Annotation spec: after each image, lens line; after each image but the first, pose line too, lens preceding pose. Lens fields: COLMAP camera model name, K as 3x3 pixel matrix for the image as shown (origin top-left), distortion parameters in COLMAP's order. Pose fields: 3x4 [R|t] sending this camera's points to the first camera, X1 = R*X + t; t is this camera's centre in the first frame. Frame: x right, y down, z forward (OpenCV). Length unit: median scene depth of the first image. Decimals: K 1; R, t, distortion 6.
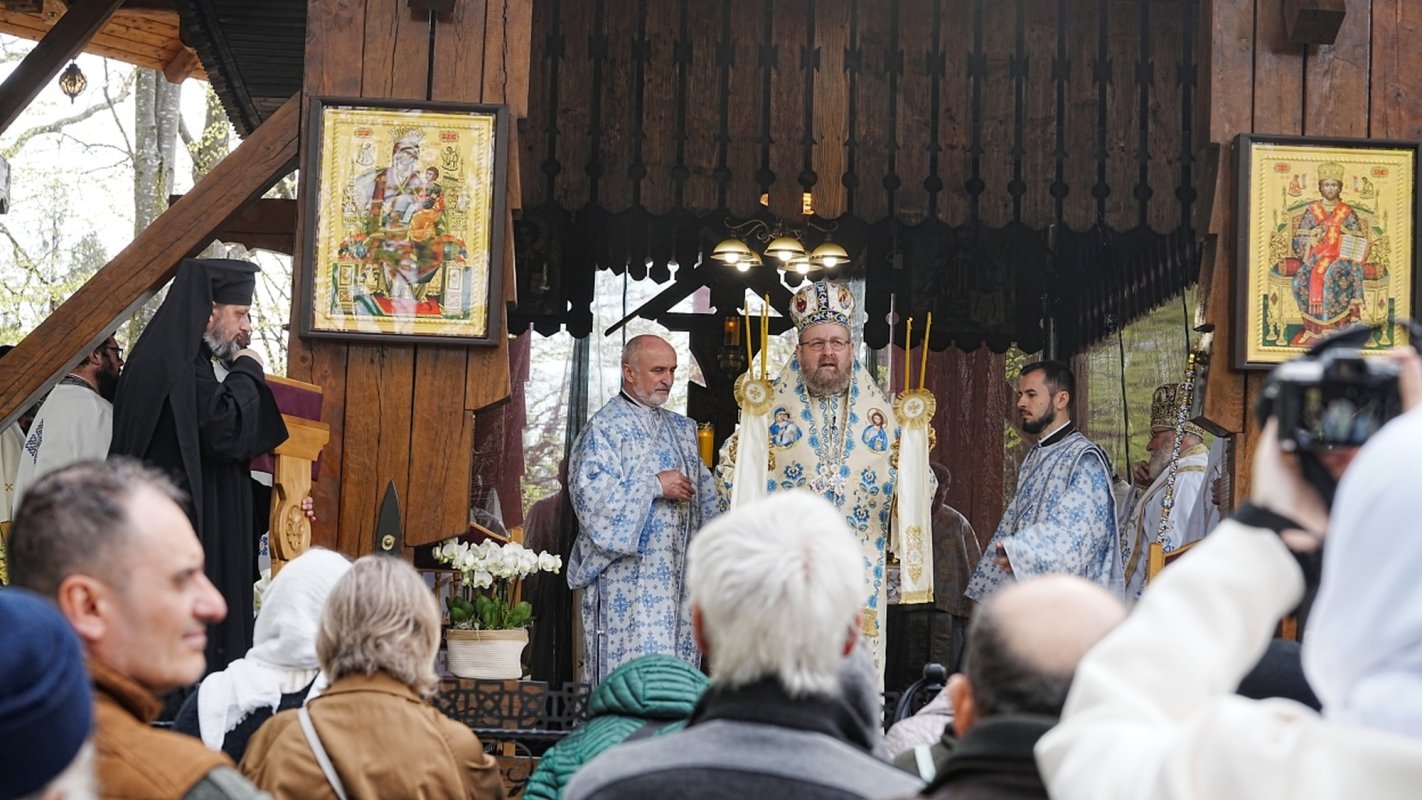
lens RADIAL K [[2726.4, 0, 712.5], [0, 2726.4, 455.6], [0, 0, 1]] dist [-0.024603, -0.082980]
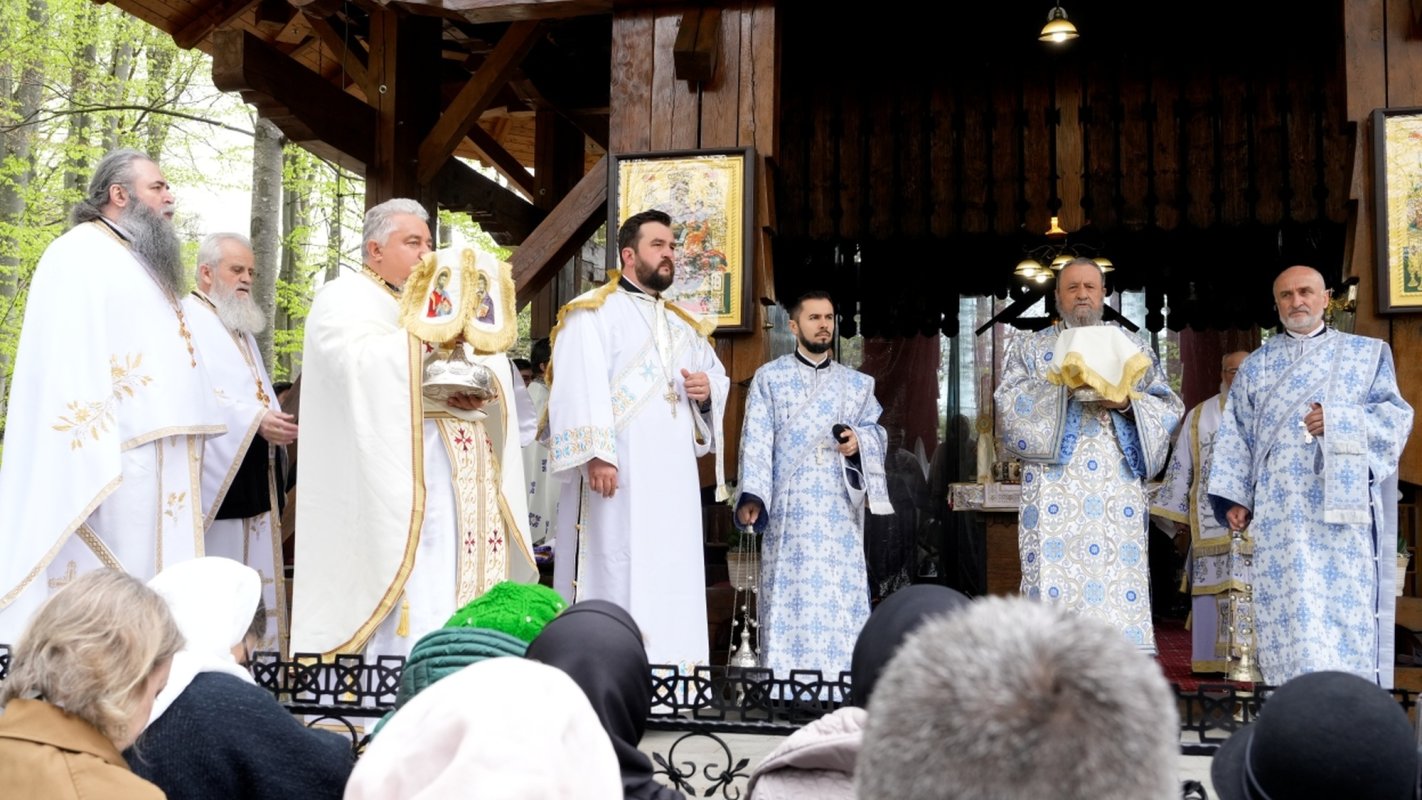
lens RADIAL K [[1414.1, 0, 711.0], [0, 1414.1, 400.0], [0, 0, 1]] dist [0.006177, -0.028027]
pose [[0.953243, -0.046648, -0.298583, 0.098781], [0.042245, 0.998883, -0.021189, 0.005311], [0.299237, 0.007585, 0.954149, 0.344082]]
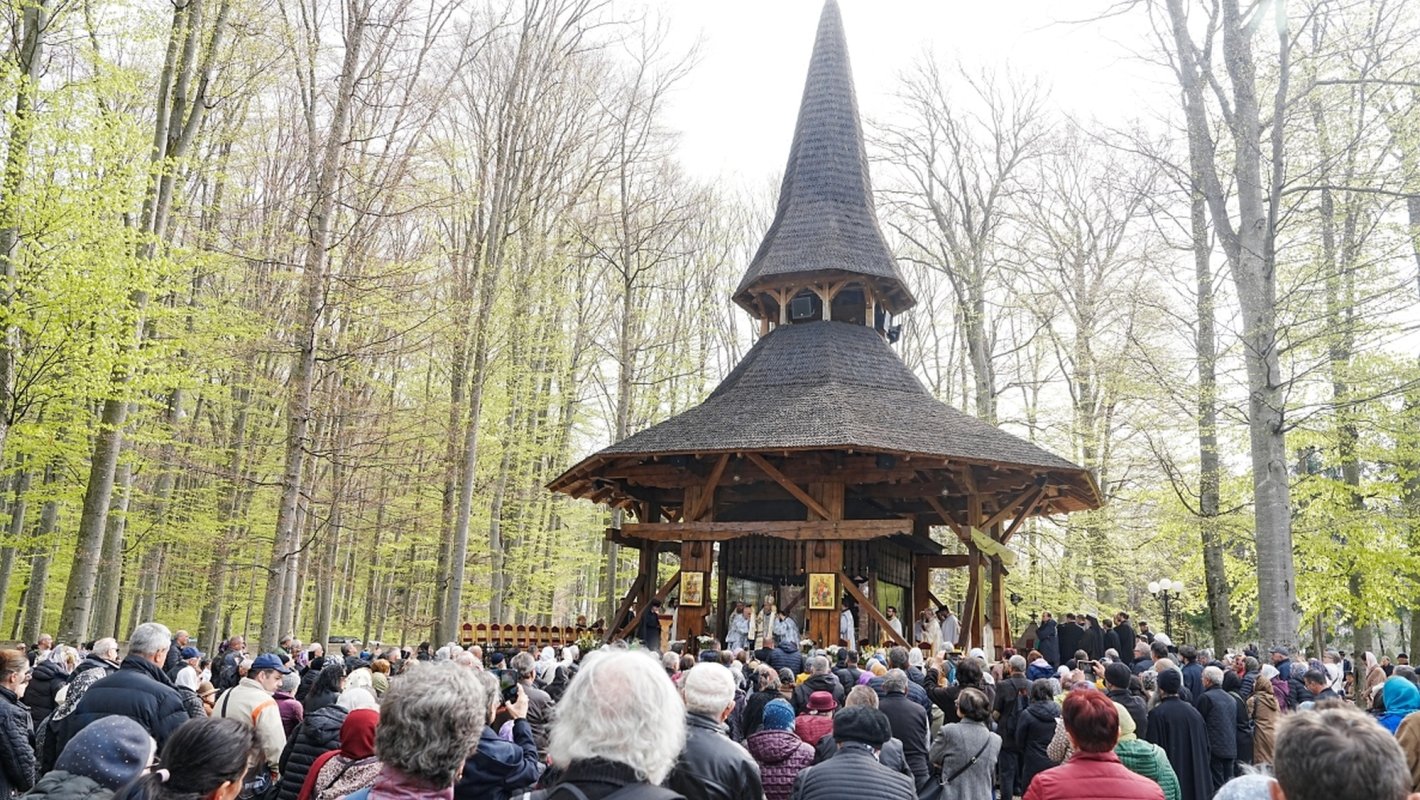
lens RADIAL K [[935.1, 0, 710.2], [0, 935.1, 405.6], [0, 0, 1]] dist [-0.005321, -0.001932]
pose [[0.876192, -0.104483, -0.470501, 1.067824], [0.021698, 0.983781, -0.178059, -0.116265], [0.481474, 0.145805, 0.864248, -1.073646]]
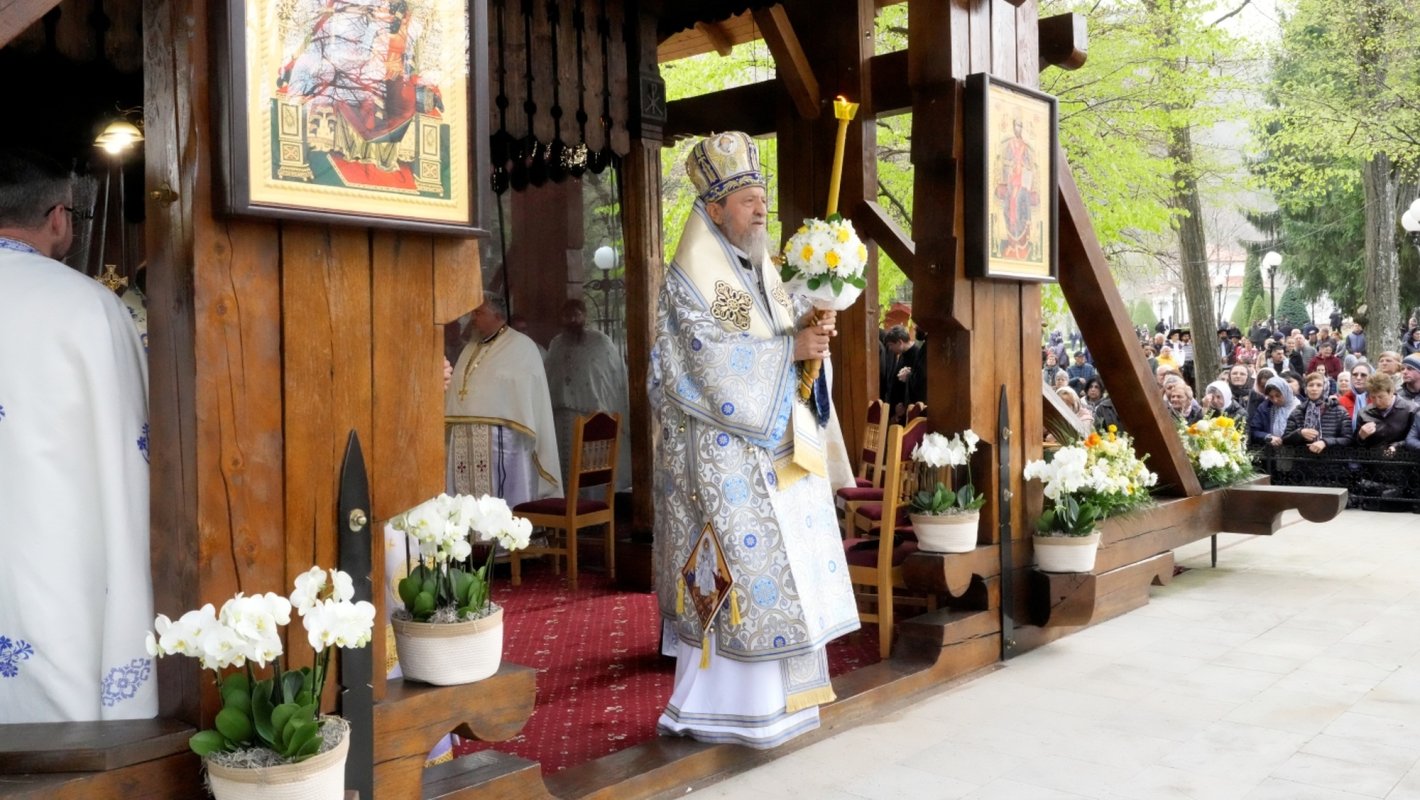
lens RADIAL K [[1226.0, 0, 710.0], [0, 1226.0, 400.0], [0, 0, 1]] dist [0.011911, 0.009991]
pose [[0.709148, -0.059849, 0.702515, -0.263785], [-0.013245, 0.995084, 0.098144, -0.029105], [-0.704935, -0.078904, 0.704869, 0.698865]]
